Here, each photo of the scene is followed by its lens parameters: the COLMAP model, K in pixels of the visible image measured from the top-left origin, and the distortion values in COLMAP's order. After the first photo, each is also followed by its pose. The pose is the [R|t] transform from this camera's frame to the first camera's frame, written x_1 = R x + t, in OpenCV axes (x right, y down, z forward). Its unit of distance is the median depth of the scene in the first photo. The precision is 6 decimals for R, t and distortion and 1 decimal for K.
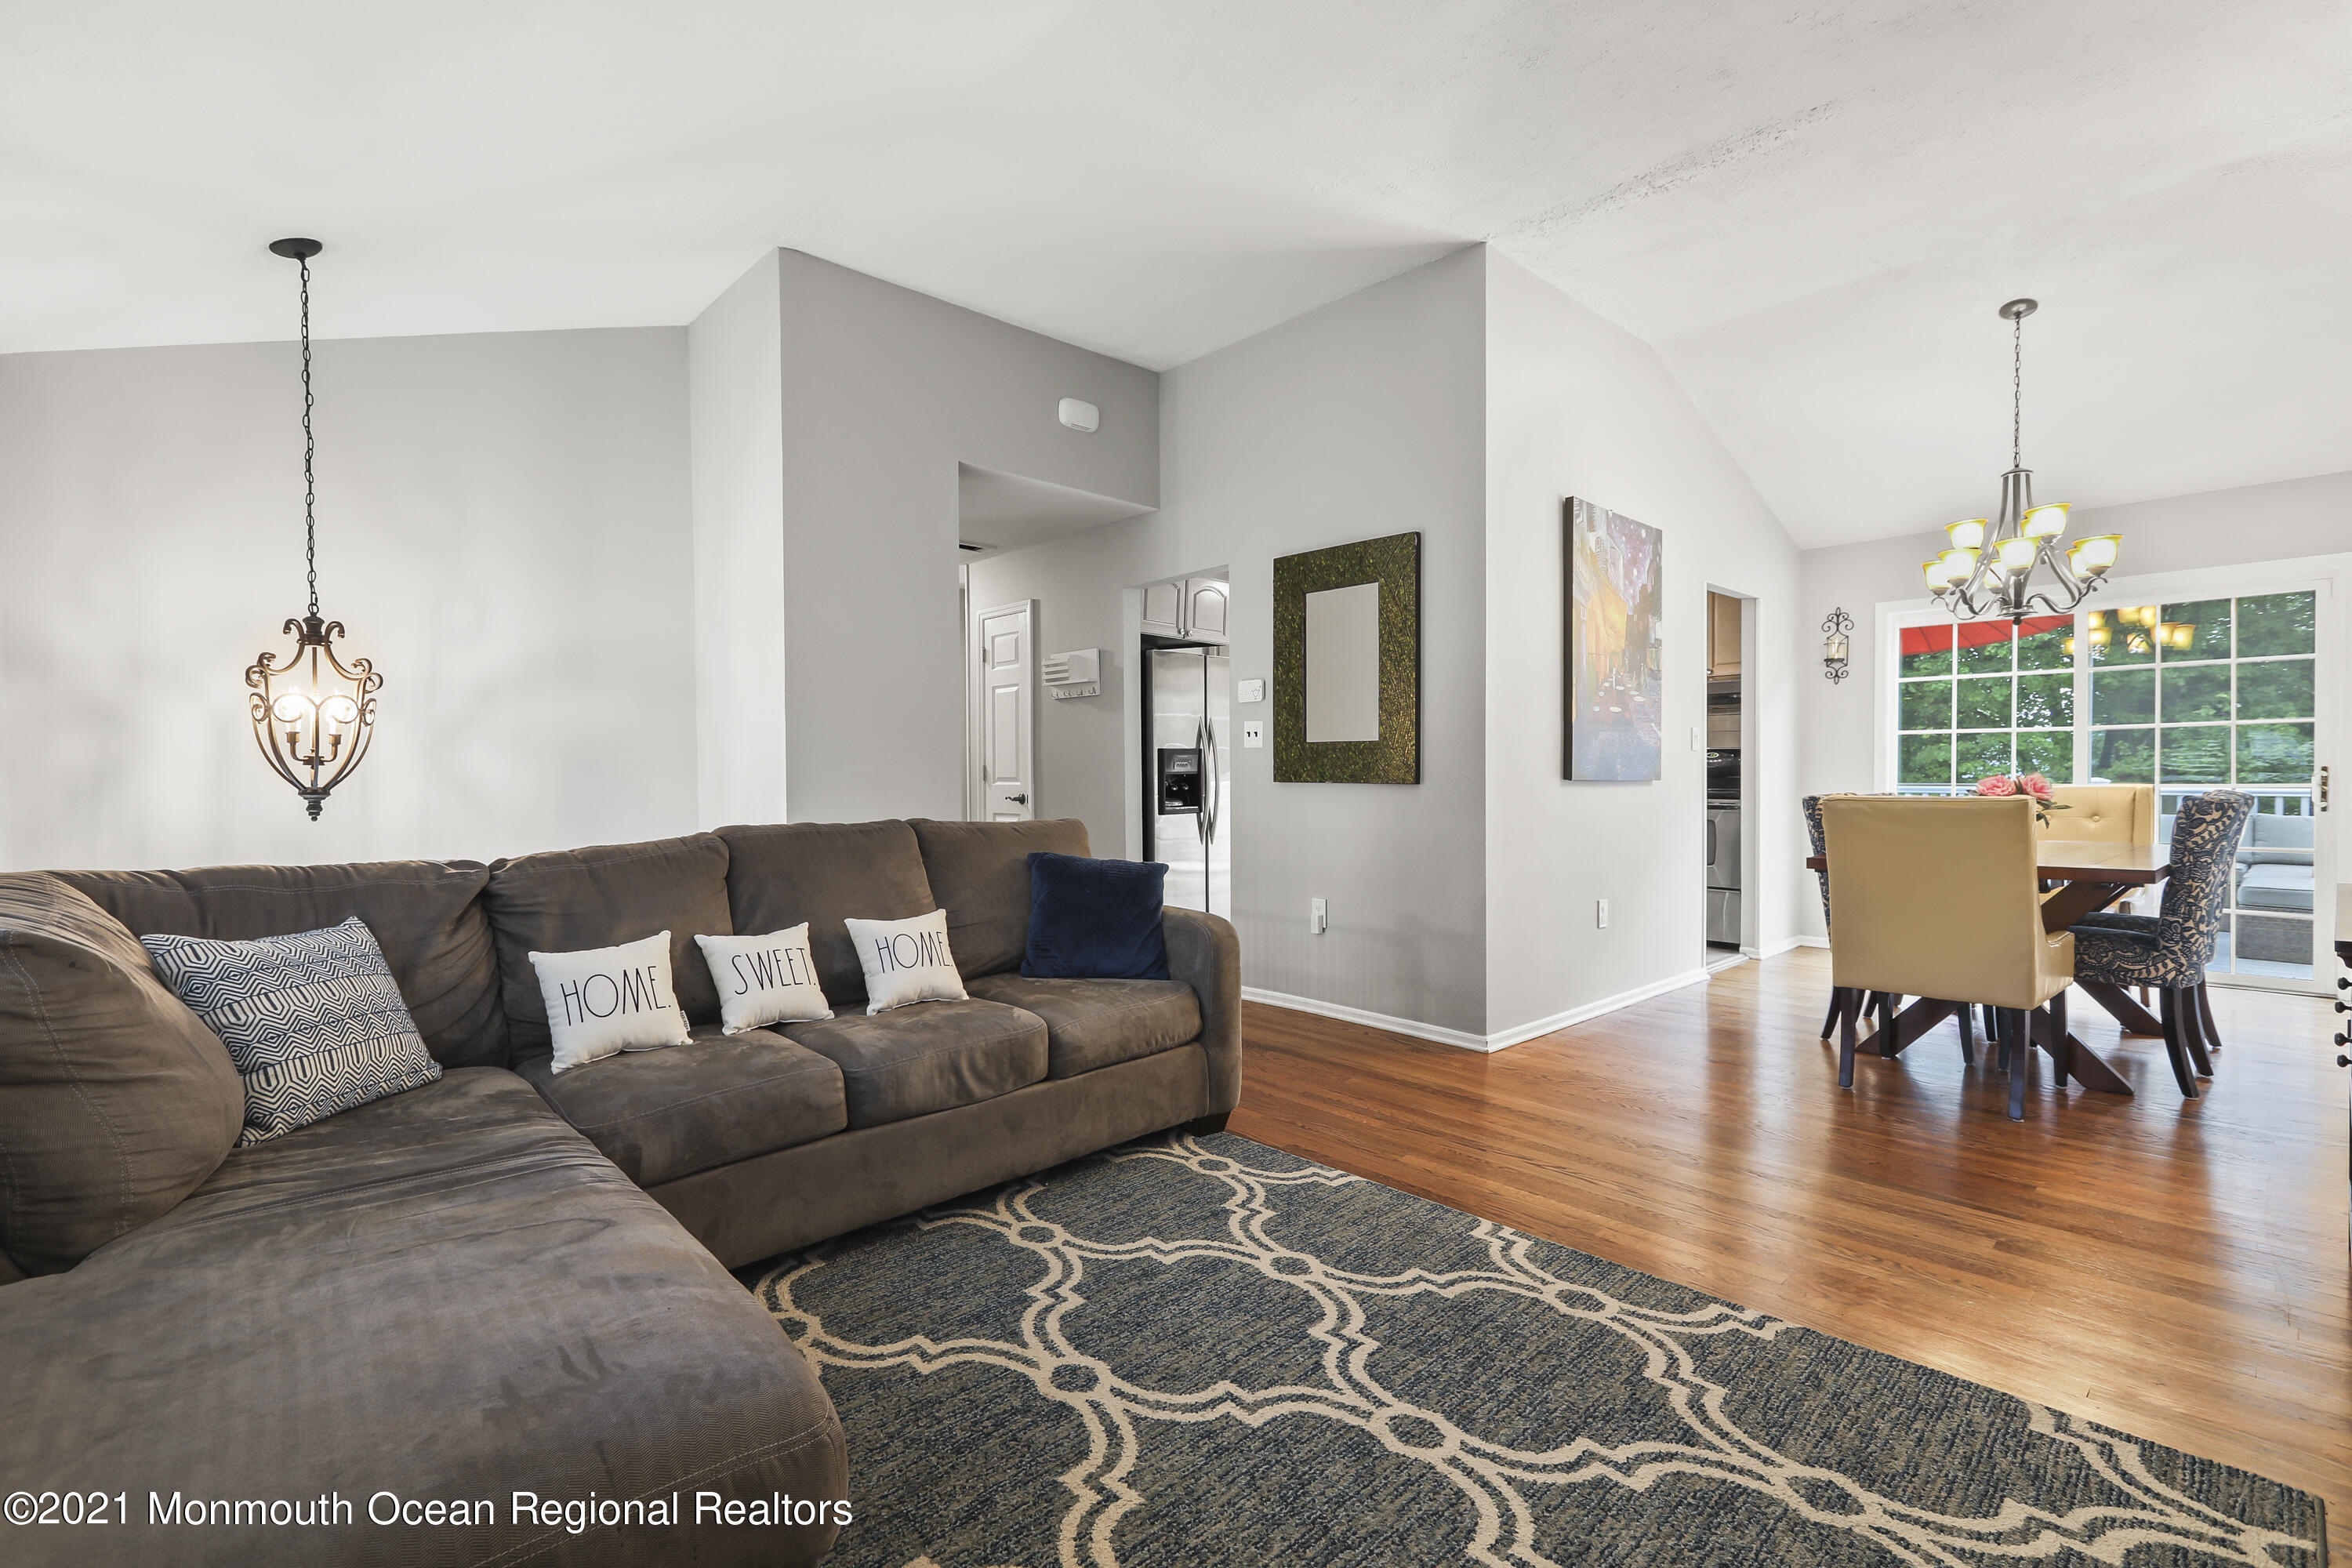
lens RADIAL K [[1055.3, 0, 1181.9], [0, 1055.3, 770.6], [0, 0, 1]] dist [-0.002132, 0.000478]
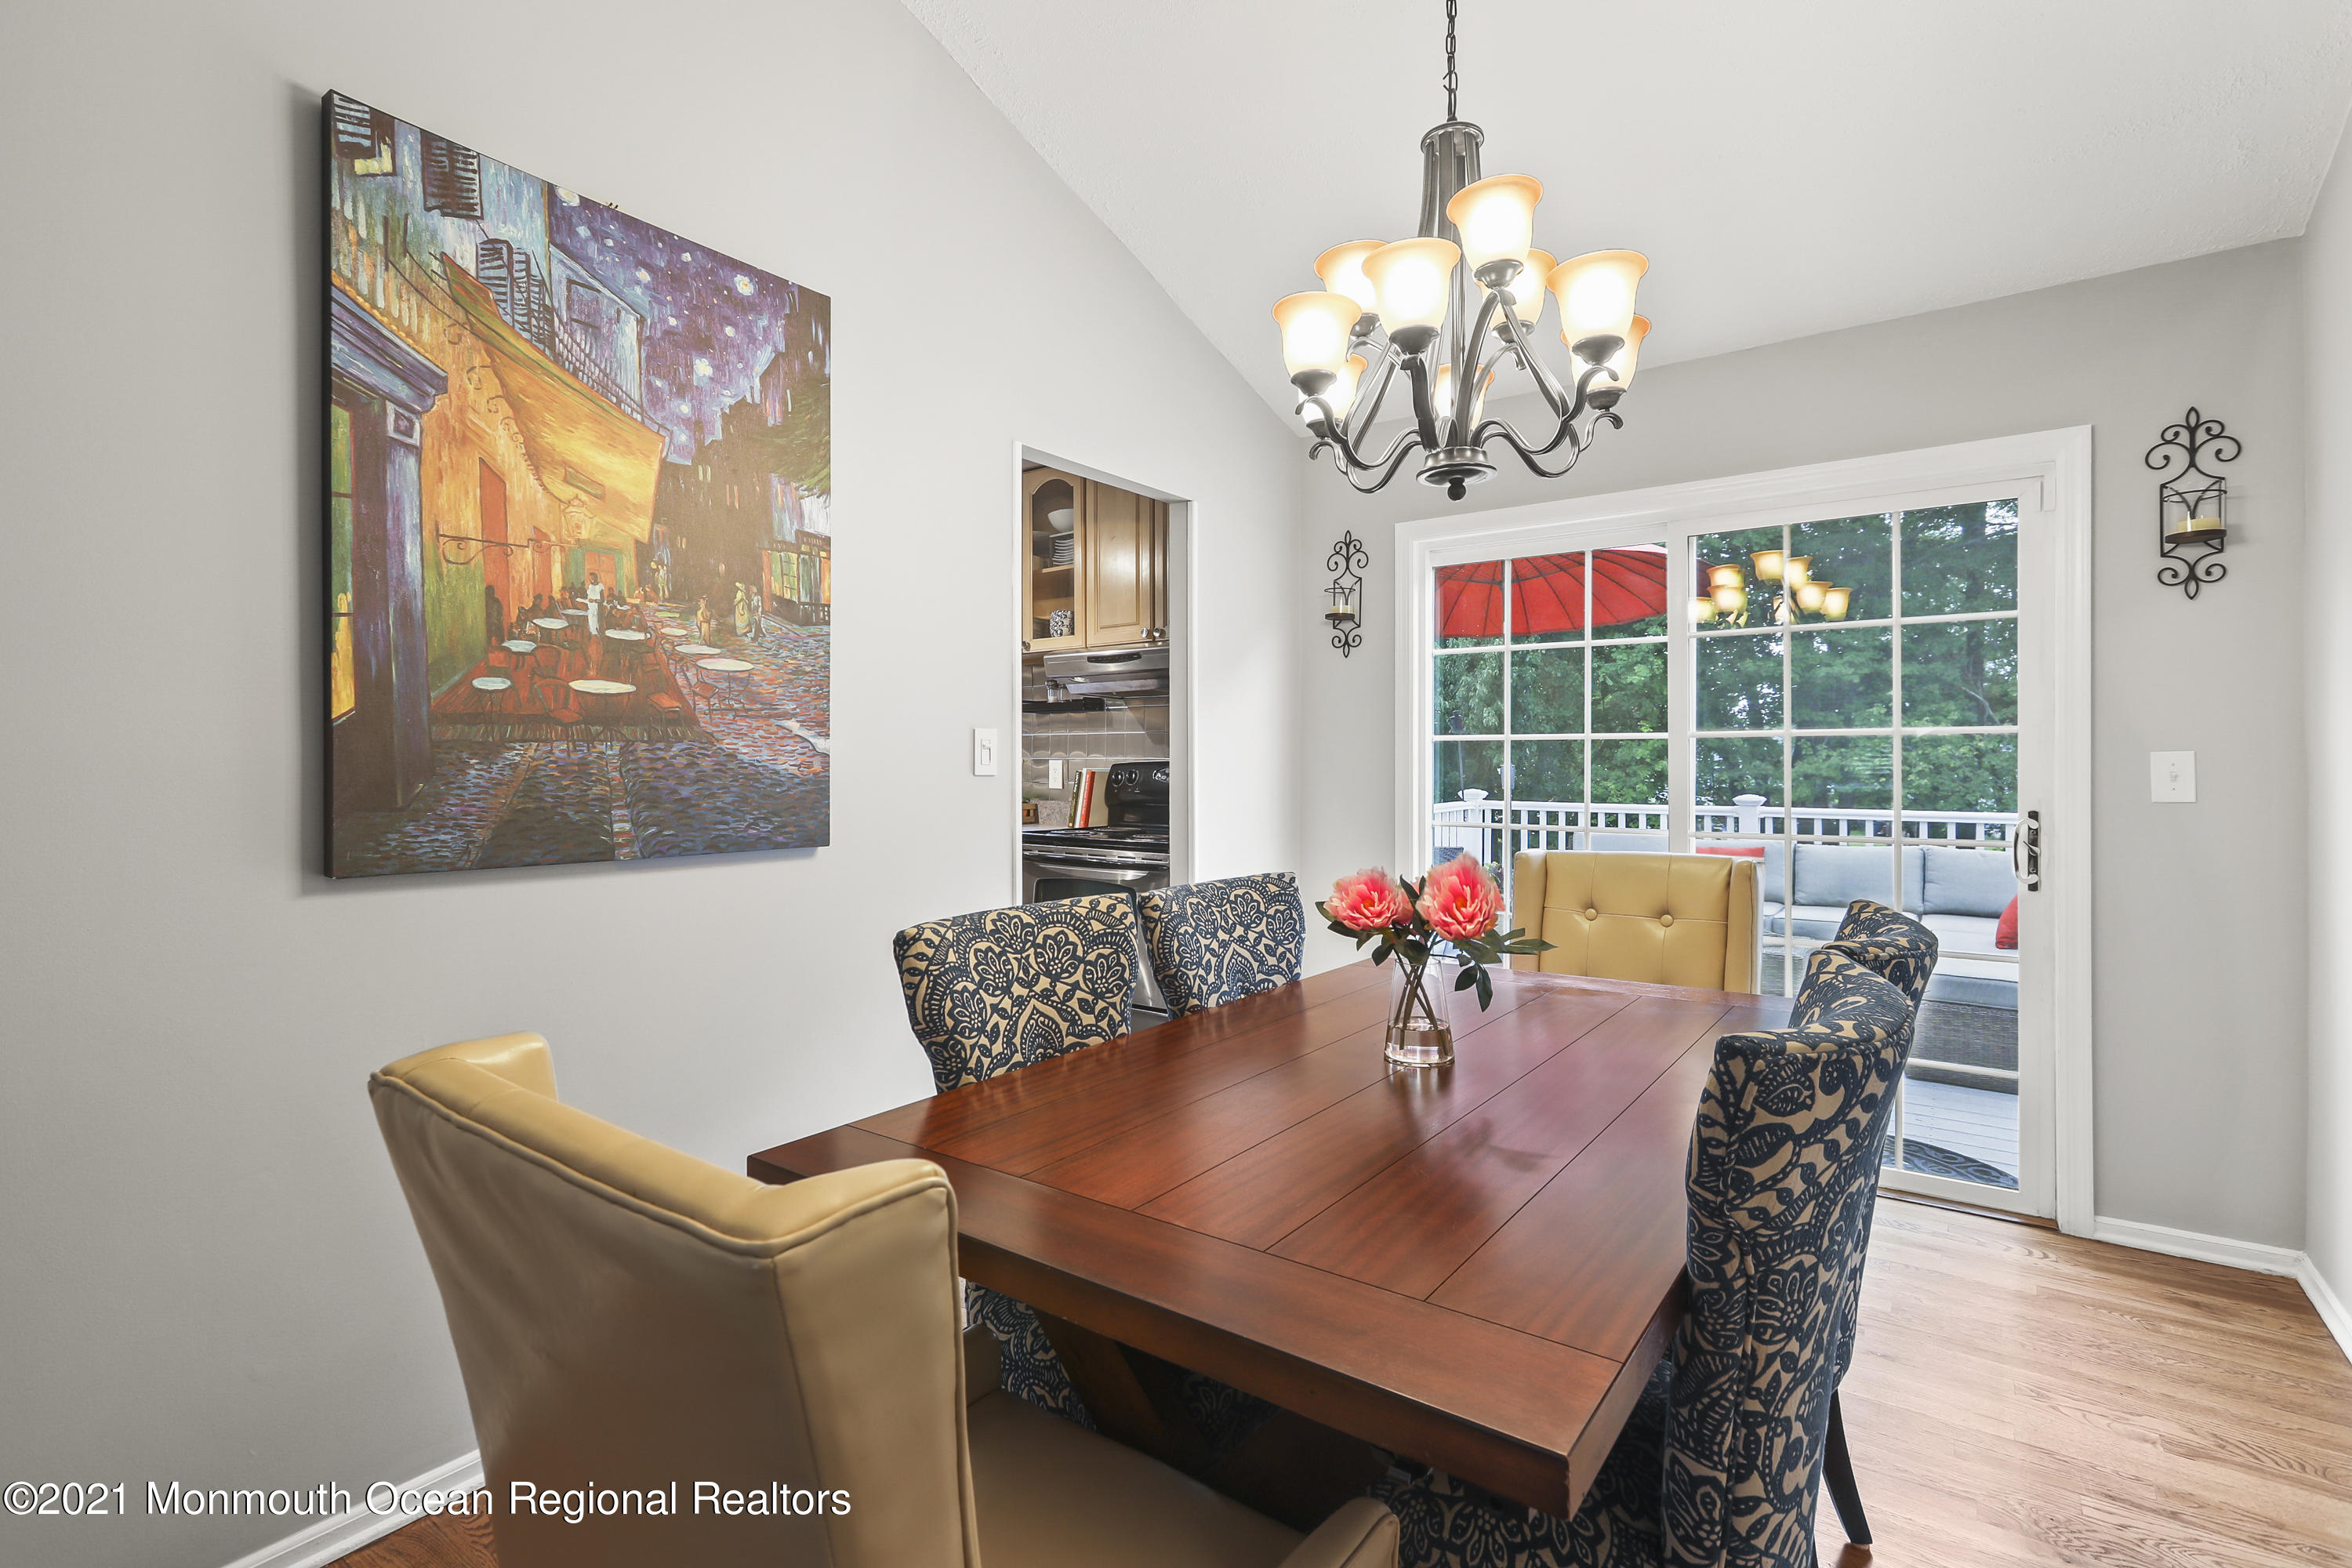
lens RADIAL K [[1040.8, 0, 1230.6], [0, 1040.8, 737.4], [0, 0, 1]] dist [-0.004254, -0.000181]
pose [[0.978197, 0.007279, 0.207550, 0.532100], [-0.003536, 0.999824, -0.018399, -0.030049], [-0.207648, 0.017264, 0.978051, 0.528135]]
